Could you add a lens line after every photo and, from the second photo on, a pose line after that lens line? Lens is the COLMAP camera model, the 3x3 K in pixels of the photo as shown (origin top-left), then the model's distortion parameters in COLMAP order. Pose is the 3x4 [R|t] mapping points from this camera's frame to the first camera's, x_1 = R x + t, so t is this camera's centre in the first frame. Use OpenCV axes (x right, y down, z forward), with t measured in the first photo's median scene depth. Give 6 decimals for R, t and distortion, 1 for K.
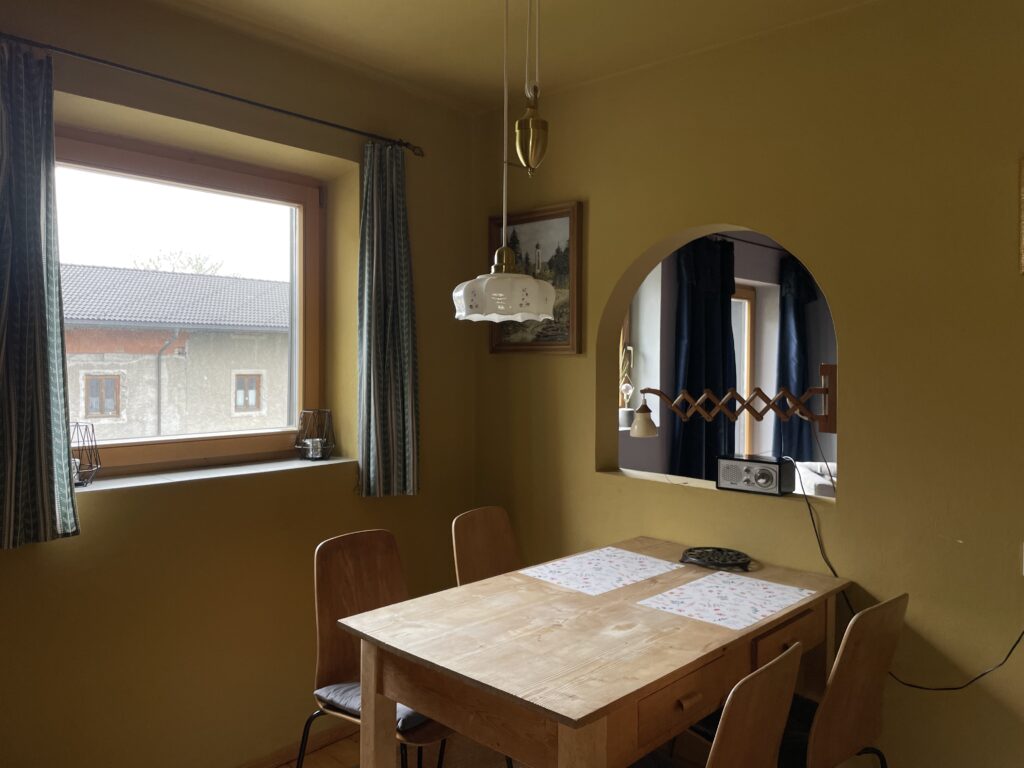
lens RADIAL K [[768.7, 0, 509.1], [0, 768.7, 368.3], [0, 0, 1]] dist [0.088363, -0.126987]
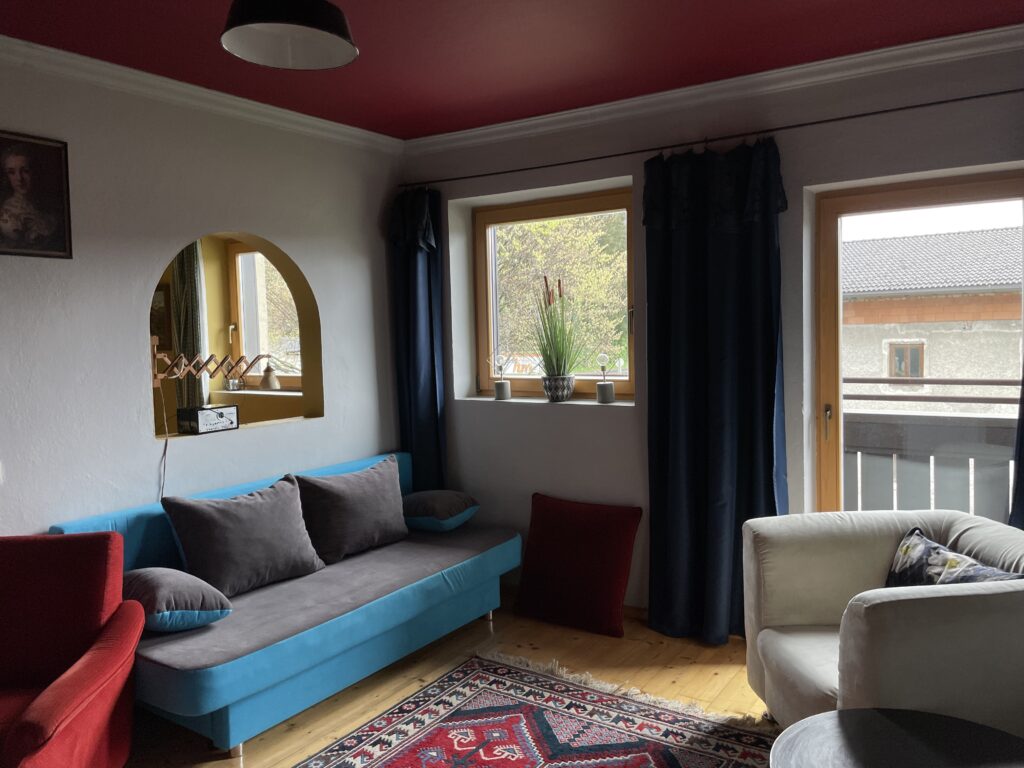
lens RADIAL K [[768.7, 0, 509.1], [0, 768.7, 368.3], [0, 0, 1]] dist [0.088363, -0.126987]
pose [[0.175798, 0.031685, -0.983916, 2.081289], [0.010868, 0.999359, 0.034124, 0.010333], [0.984366, -0.016692, 0.175341, 1.573876]]
